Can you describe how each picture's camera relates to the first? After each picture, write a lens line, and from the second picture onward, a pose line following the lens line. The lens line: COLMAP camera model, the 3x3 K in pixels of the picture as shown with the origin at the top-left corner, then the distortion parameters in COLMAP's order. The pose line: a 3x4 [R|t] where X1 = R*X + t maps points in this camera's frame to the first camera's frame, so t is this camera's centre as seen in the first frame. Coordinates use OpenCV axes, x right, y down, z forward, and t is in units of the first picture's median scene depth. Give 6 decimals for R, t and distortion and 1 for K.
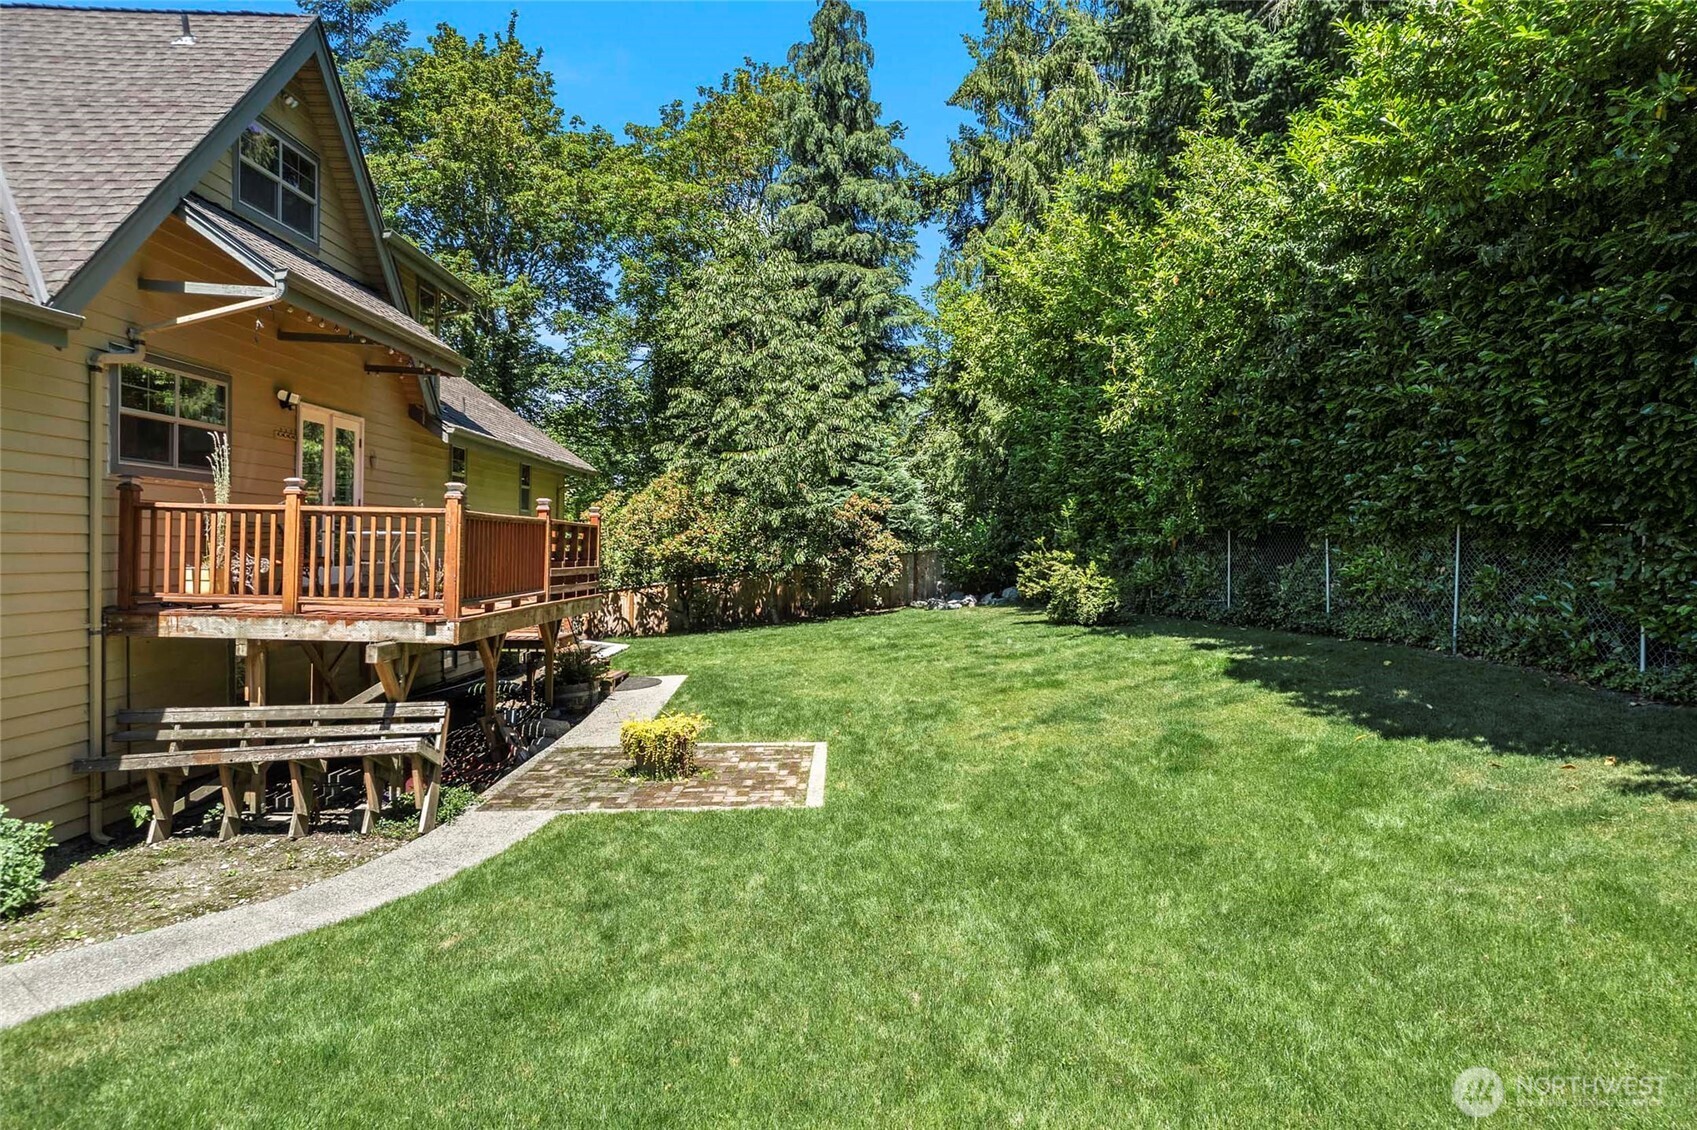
lens RADIAL K [[1116.8, 0, 844.5], [0, 1116.8, 572.1], [0, 0, 1]] dist [-0.057715, 0.055554]
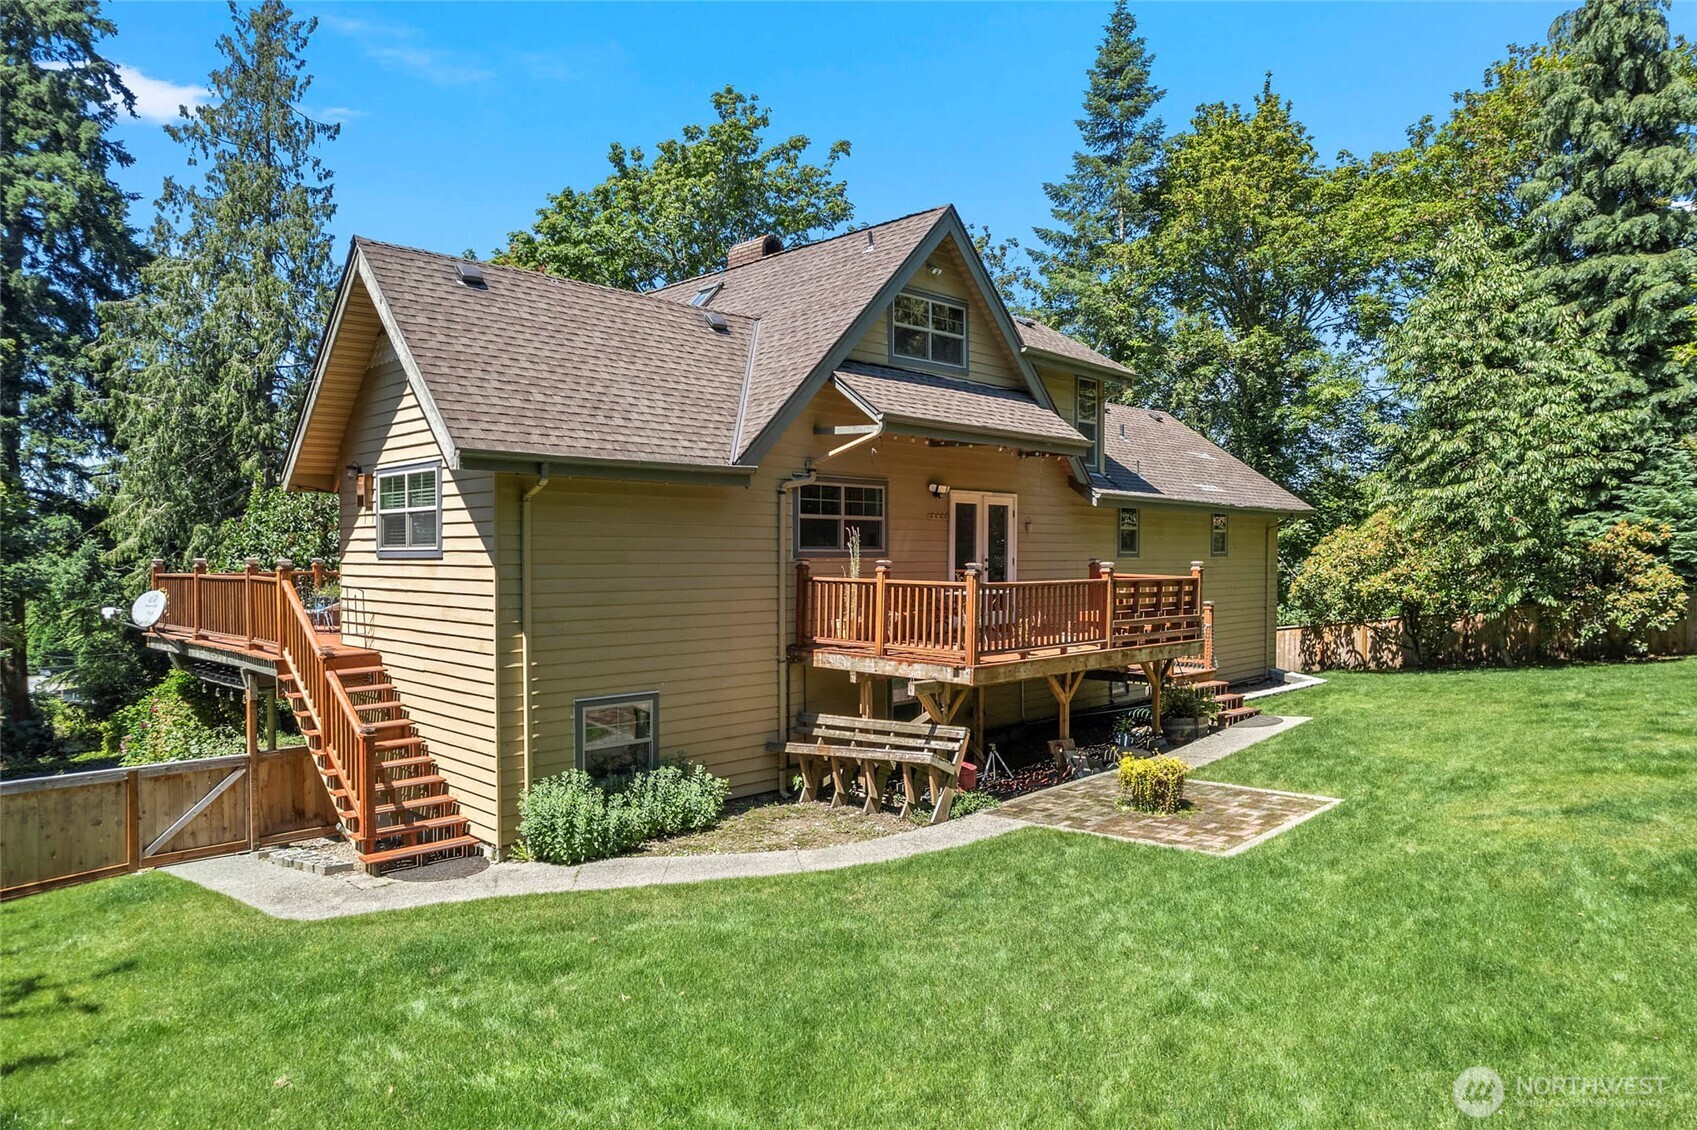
lens RADIAL K [[1074.1, 0, 856.0], [0, 1074.1, 576.4], [0, 0, 1]] dist [-0.054010, 0.042531]
pose [[0.713692, 0.001271, -0.700459, 0.434038], [-0.005356, 0.999979, -0.003642, -0.057571], [0.700439, 0.006351, 0.713684, -0.008568]]
